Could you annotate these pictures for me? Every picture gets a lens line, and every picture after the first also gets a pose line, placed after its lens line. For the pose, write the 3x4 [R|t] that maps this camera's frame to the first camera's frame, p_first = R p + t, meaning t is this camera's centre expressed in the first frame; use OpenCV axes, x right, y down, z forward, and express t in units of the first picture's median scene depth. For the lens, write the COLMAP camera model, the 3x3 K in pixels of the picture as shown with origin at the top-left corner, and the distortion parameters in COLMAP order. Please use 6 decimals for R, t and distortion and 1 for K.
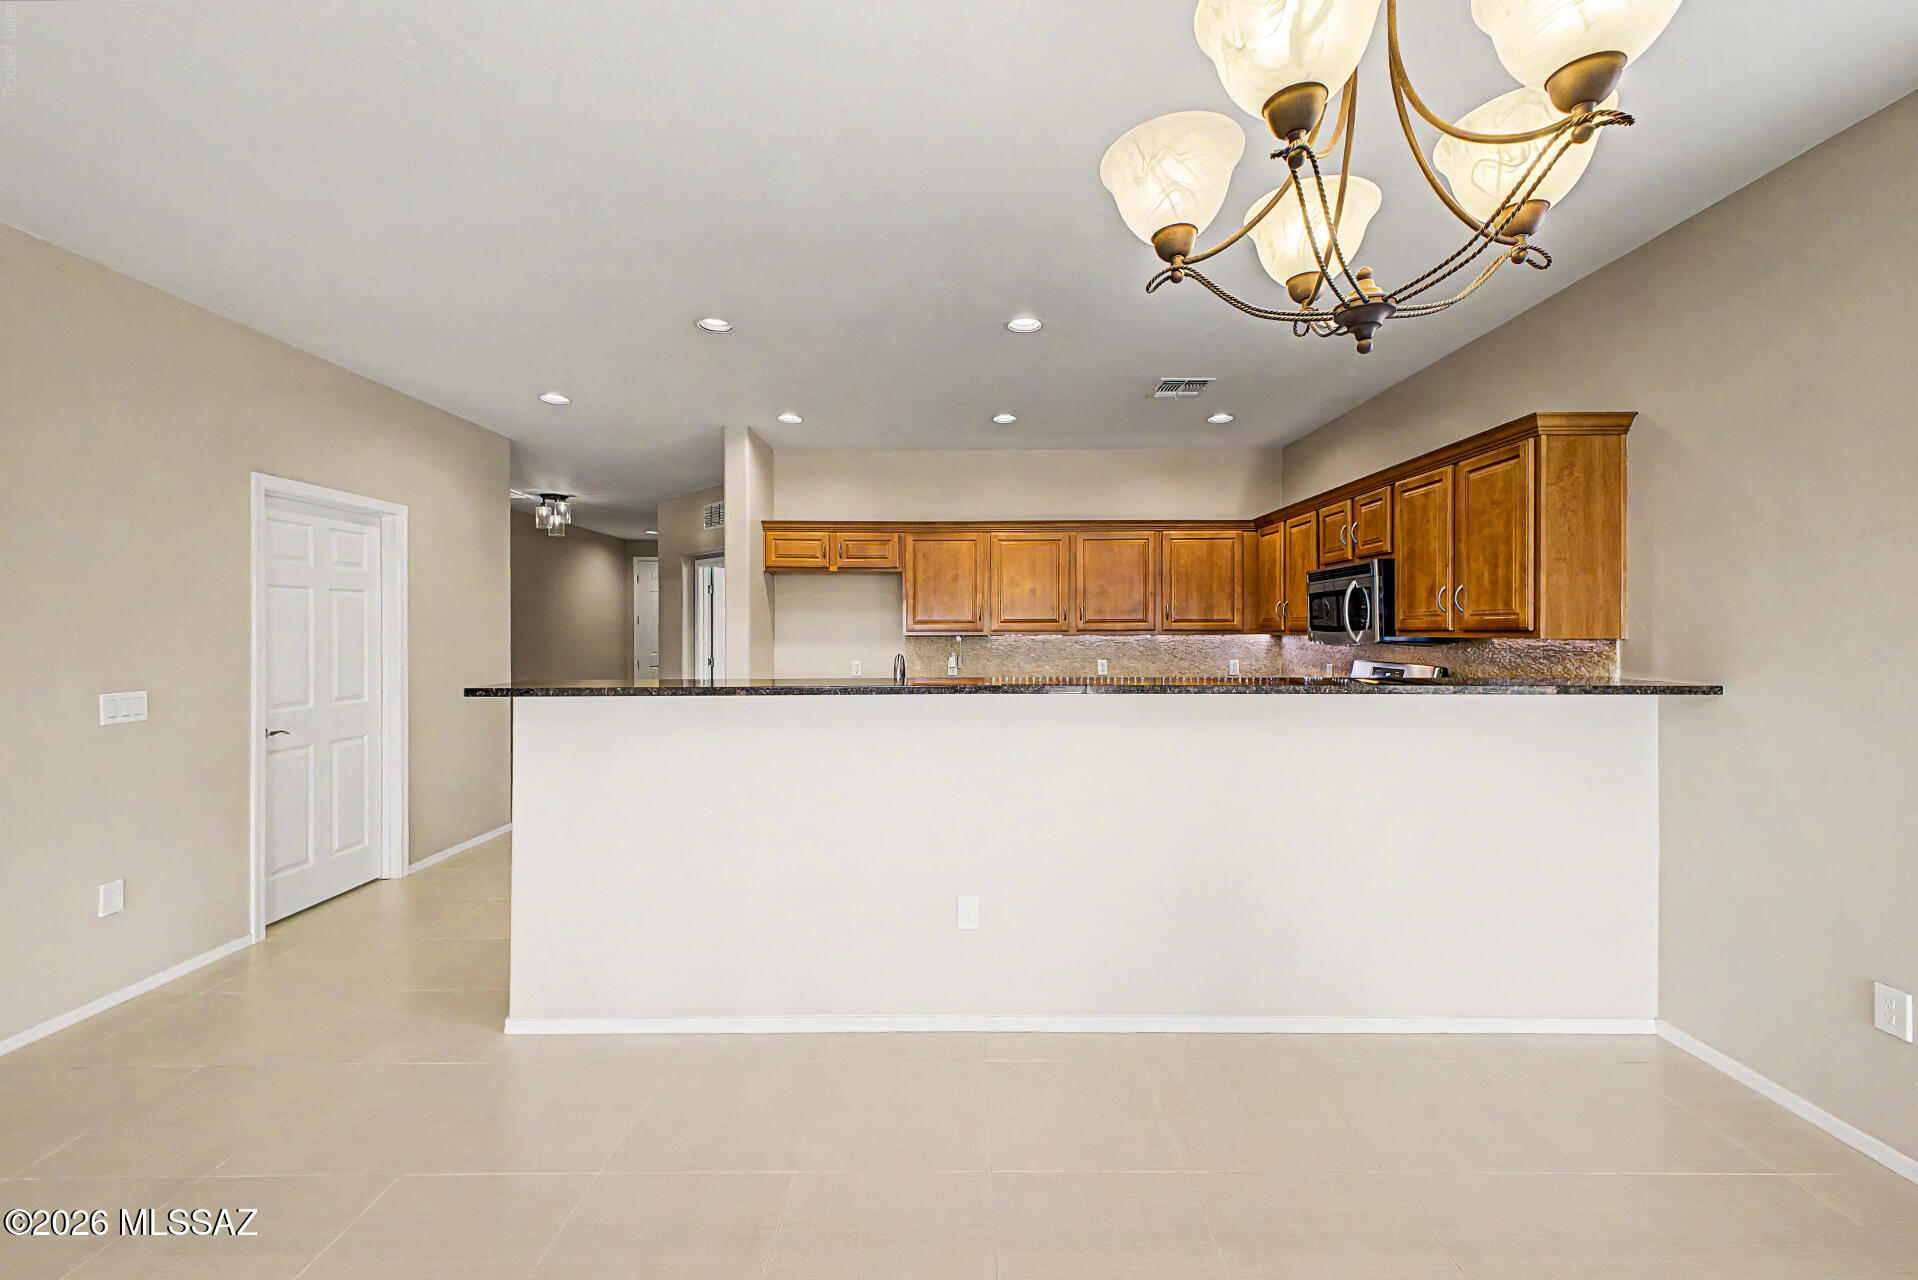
lens RADIAL K [[767.0, 0, 965.3], [0, 767.0, 624.9], [0, 0, 1]] dist [0.020479, -0.000529]
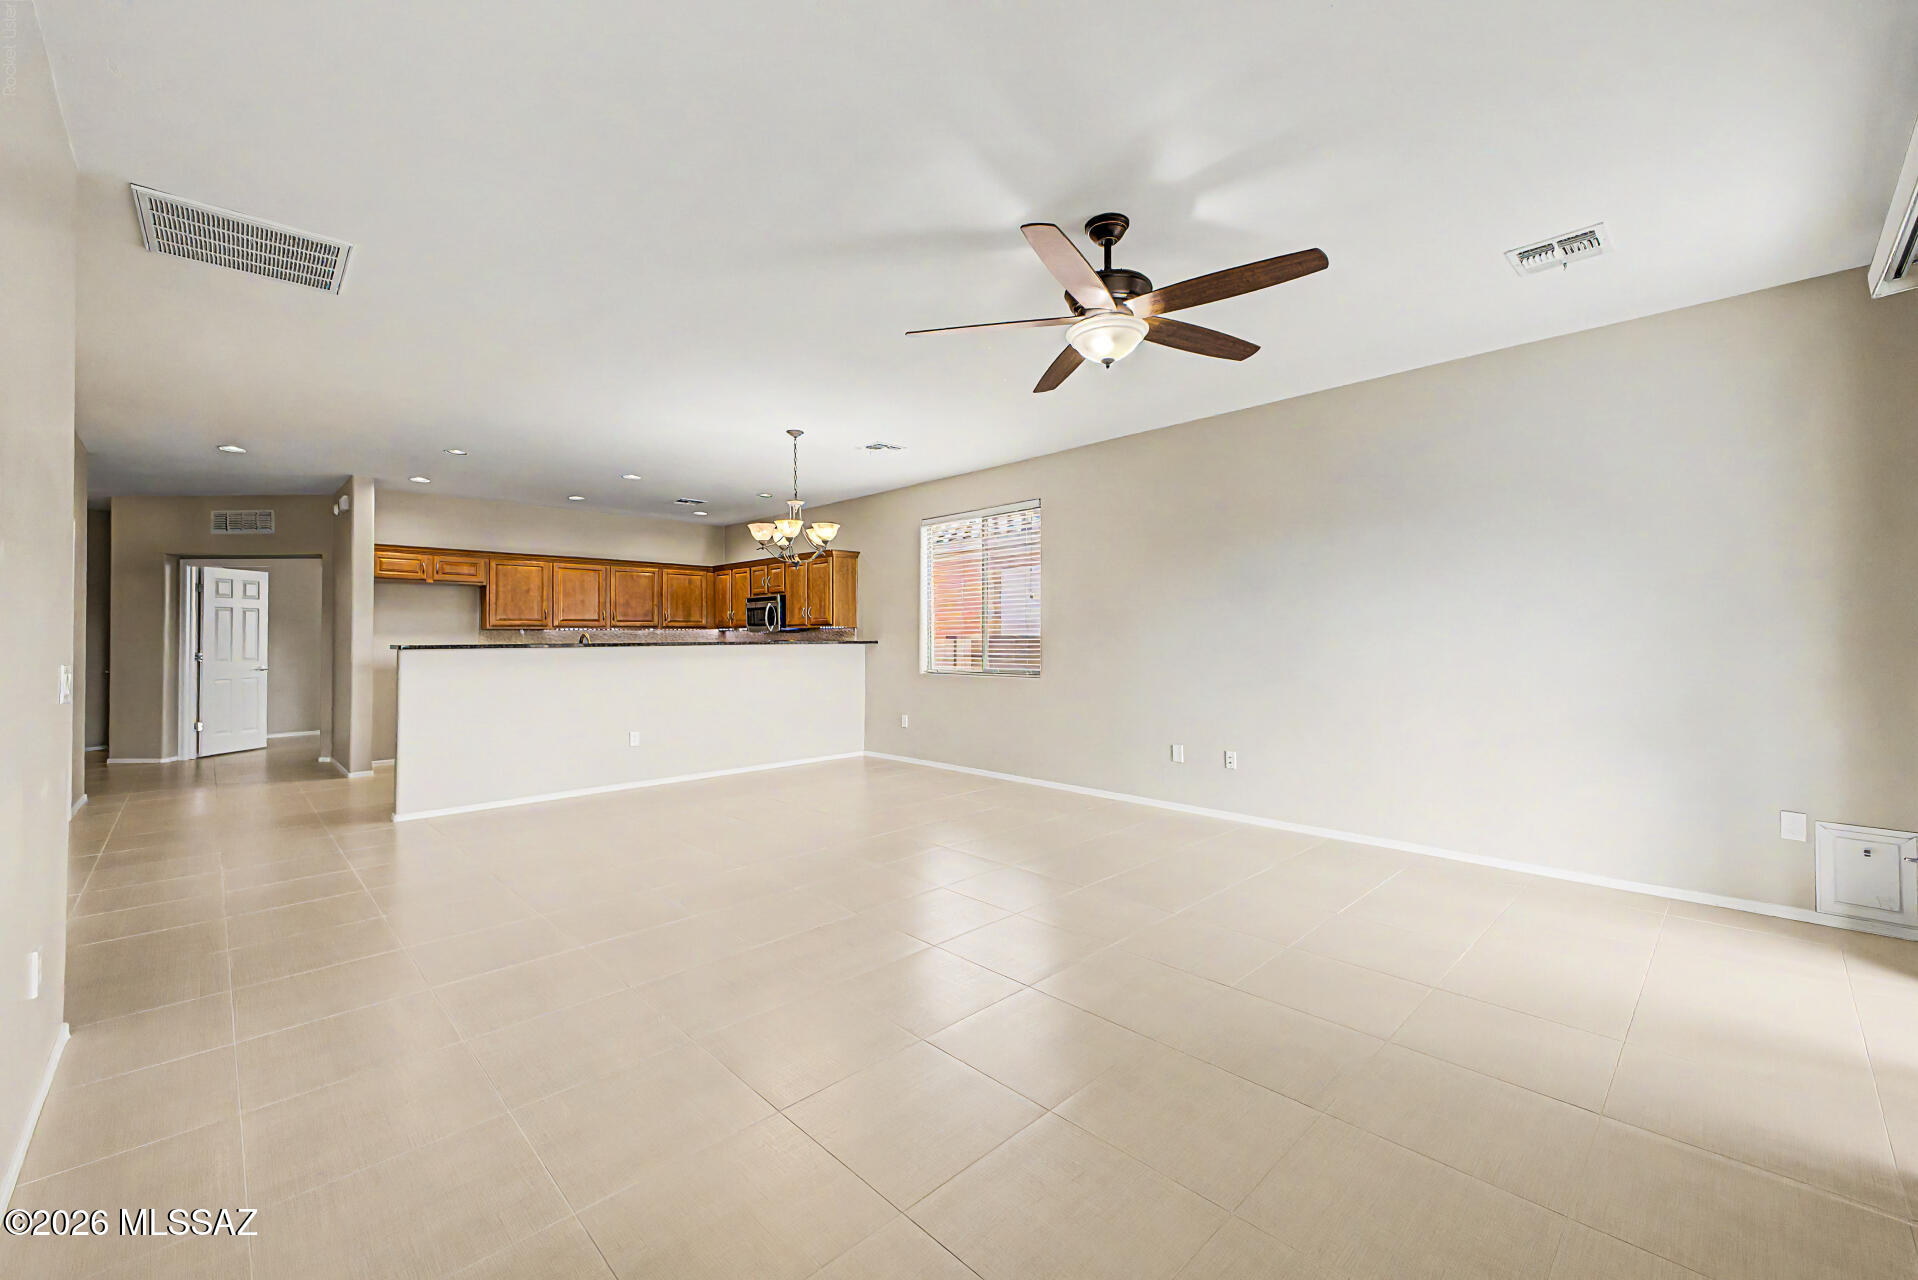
lens RADIAL K [[767.0, 0, 959.6], [0, 767.0, 645.6], [0, 0, 1]] dist [0.020479, -0.000529]
pose [[0.716939, -0.008065, 0.697089, -0.484184], [-0.001899, 0.999907, 0.013521, 0.025629], [-0.697133, -0.011018, 0.716857, -0.727752]]
